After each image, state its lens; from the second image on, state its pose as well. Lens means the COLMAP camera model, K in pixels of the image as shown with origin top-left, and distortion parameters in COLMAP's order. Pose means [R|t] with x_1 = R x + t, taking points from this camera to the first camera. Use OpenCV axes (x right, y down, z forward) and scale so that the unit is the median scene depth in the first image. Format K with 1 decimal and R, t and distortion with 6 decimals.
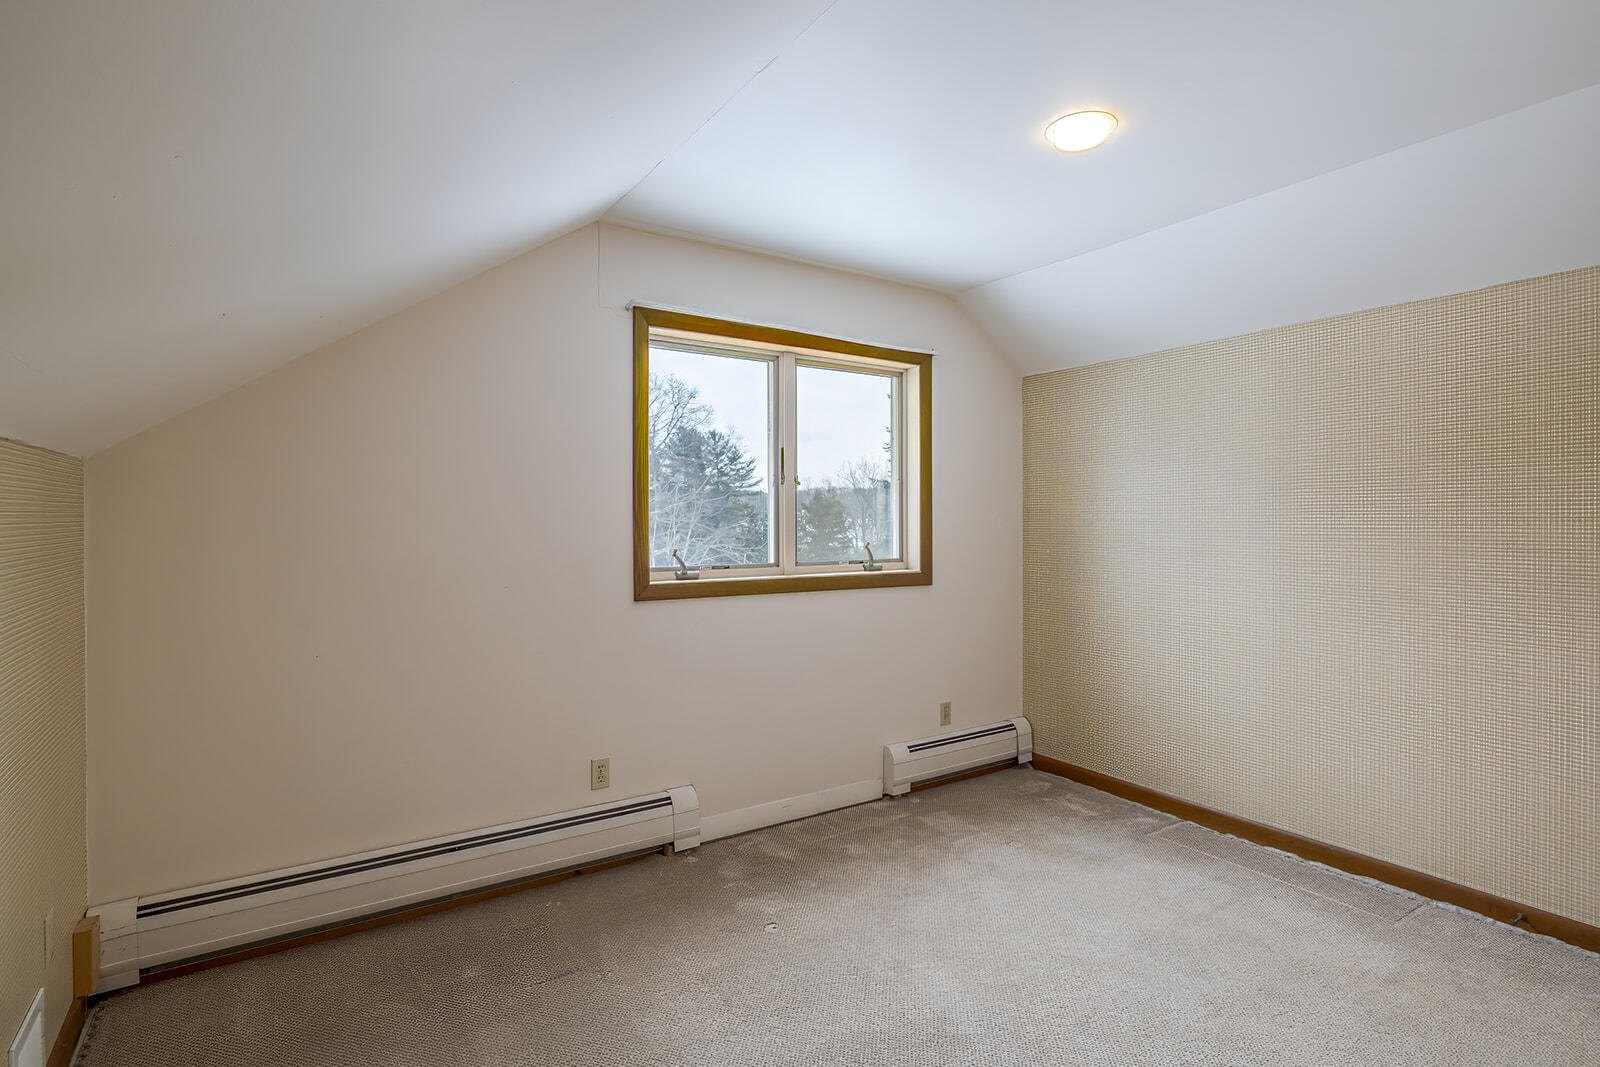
lens RADIAL K [[816.2, 0, 807.2], [0, 816.2, 534.4], [0, 0, 1]] dist [-0.001168, 0.000287]
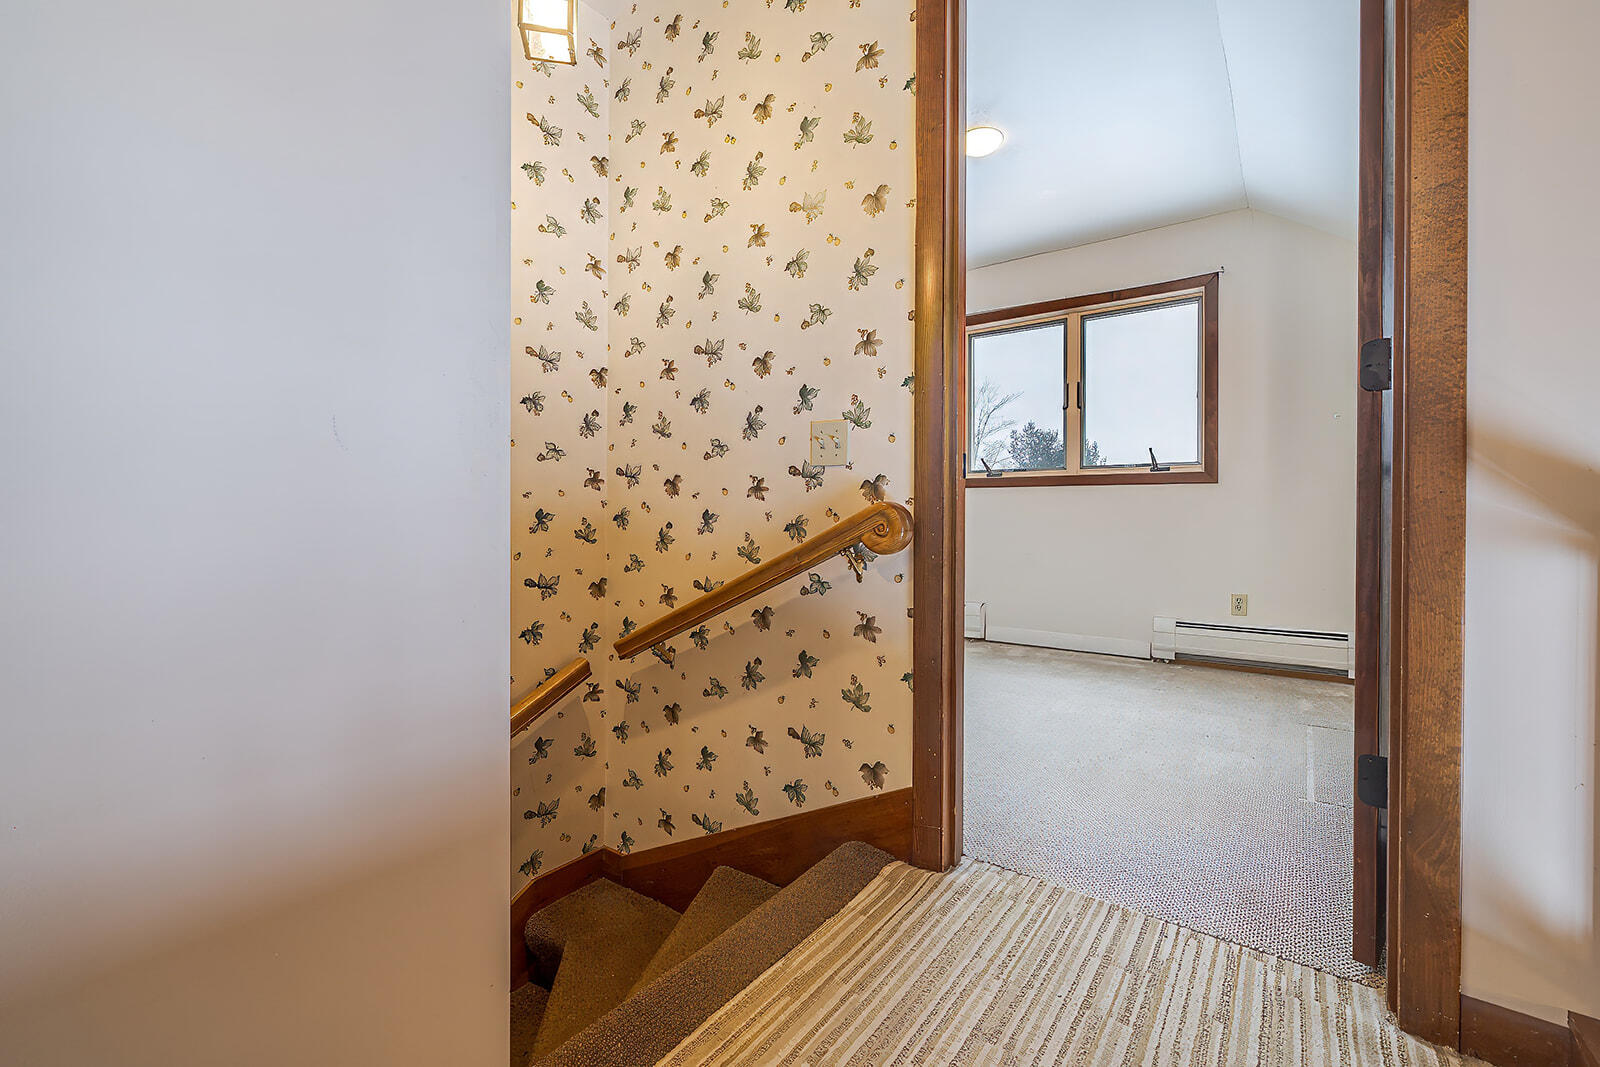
lens RADIAL K [[675.2, 0, 800.3], [0, 675.2, 526.5], [0, 0, 1]] dist [0.000493, -0.000042]
pose [[0.336330, 0.009892, -0.941692, 0.904829], [-0.030664, 0.999530, -0.000452, 0.153278], [0.941245, 0.029028, 0.336475, 0.189017]]
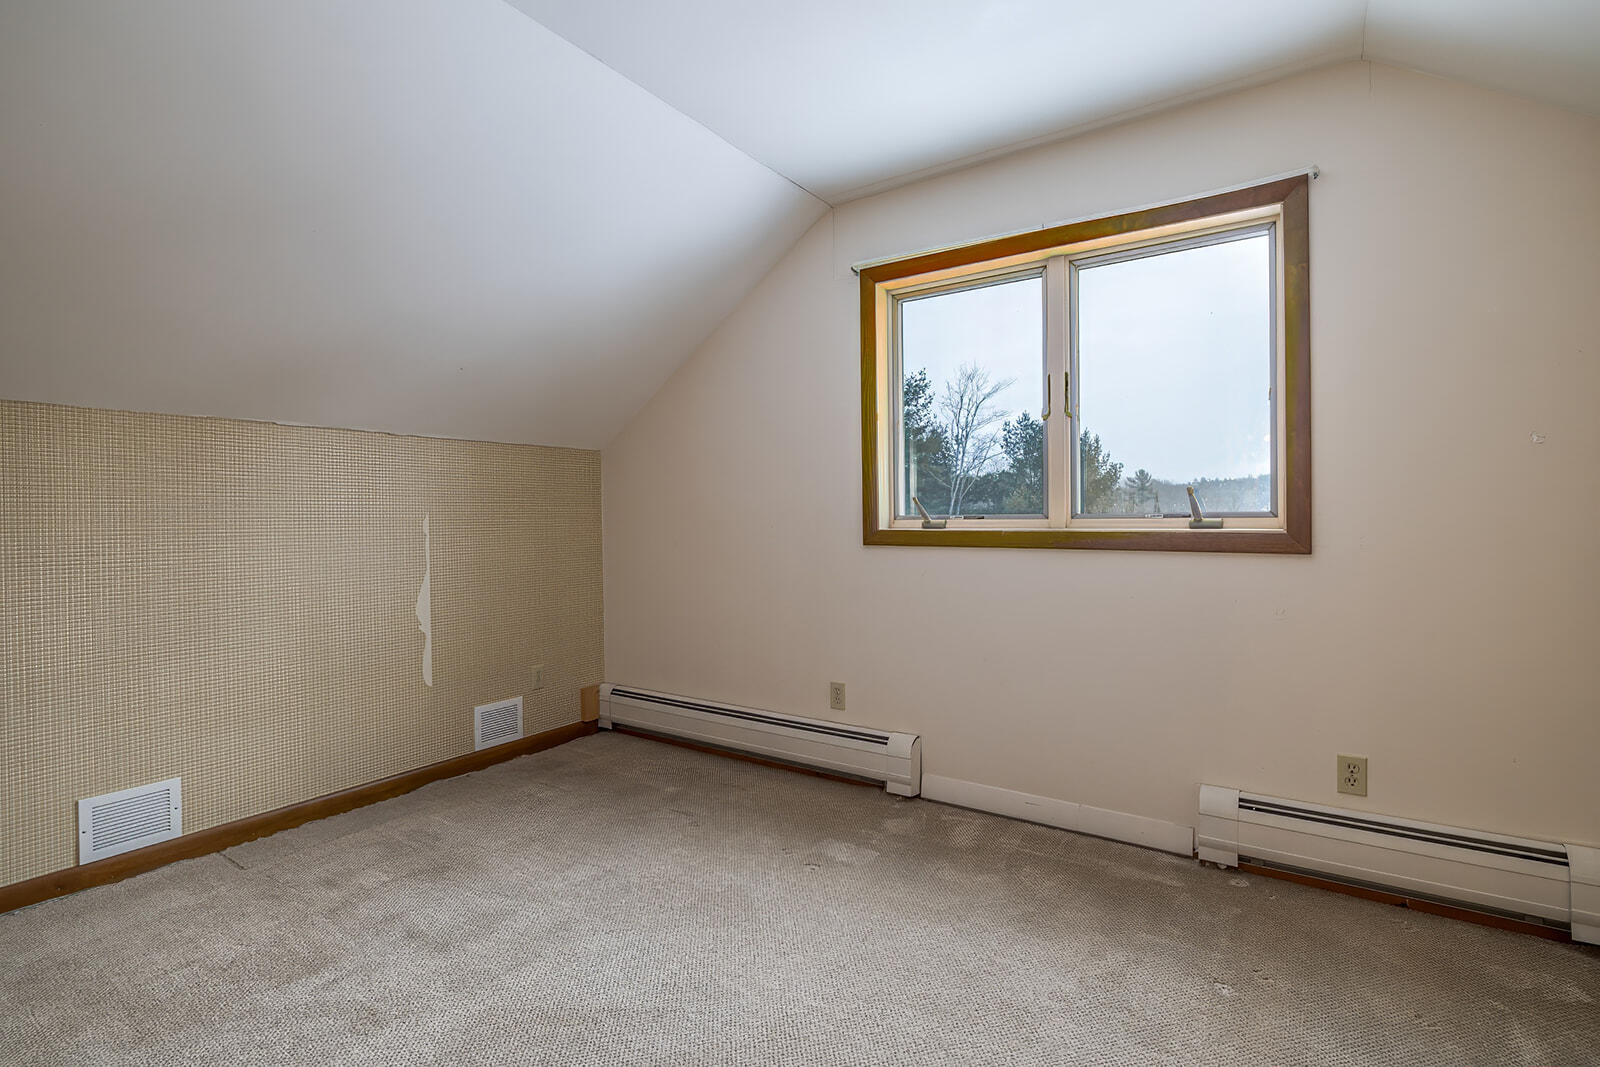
lens RADIAL K [[746.7, 0, 804.7], [0, 746.7, 536.9], [0, 0, 1]] dist [0.002192, 0.000115]
pose [[0.371708, 0.015508, -0.928220, 0.586253], [-0.016837, 0.999809, 0.009962, 0.055190], [0.928197, 0.011925, 0.371898, 0.488522]]
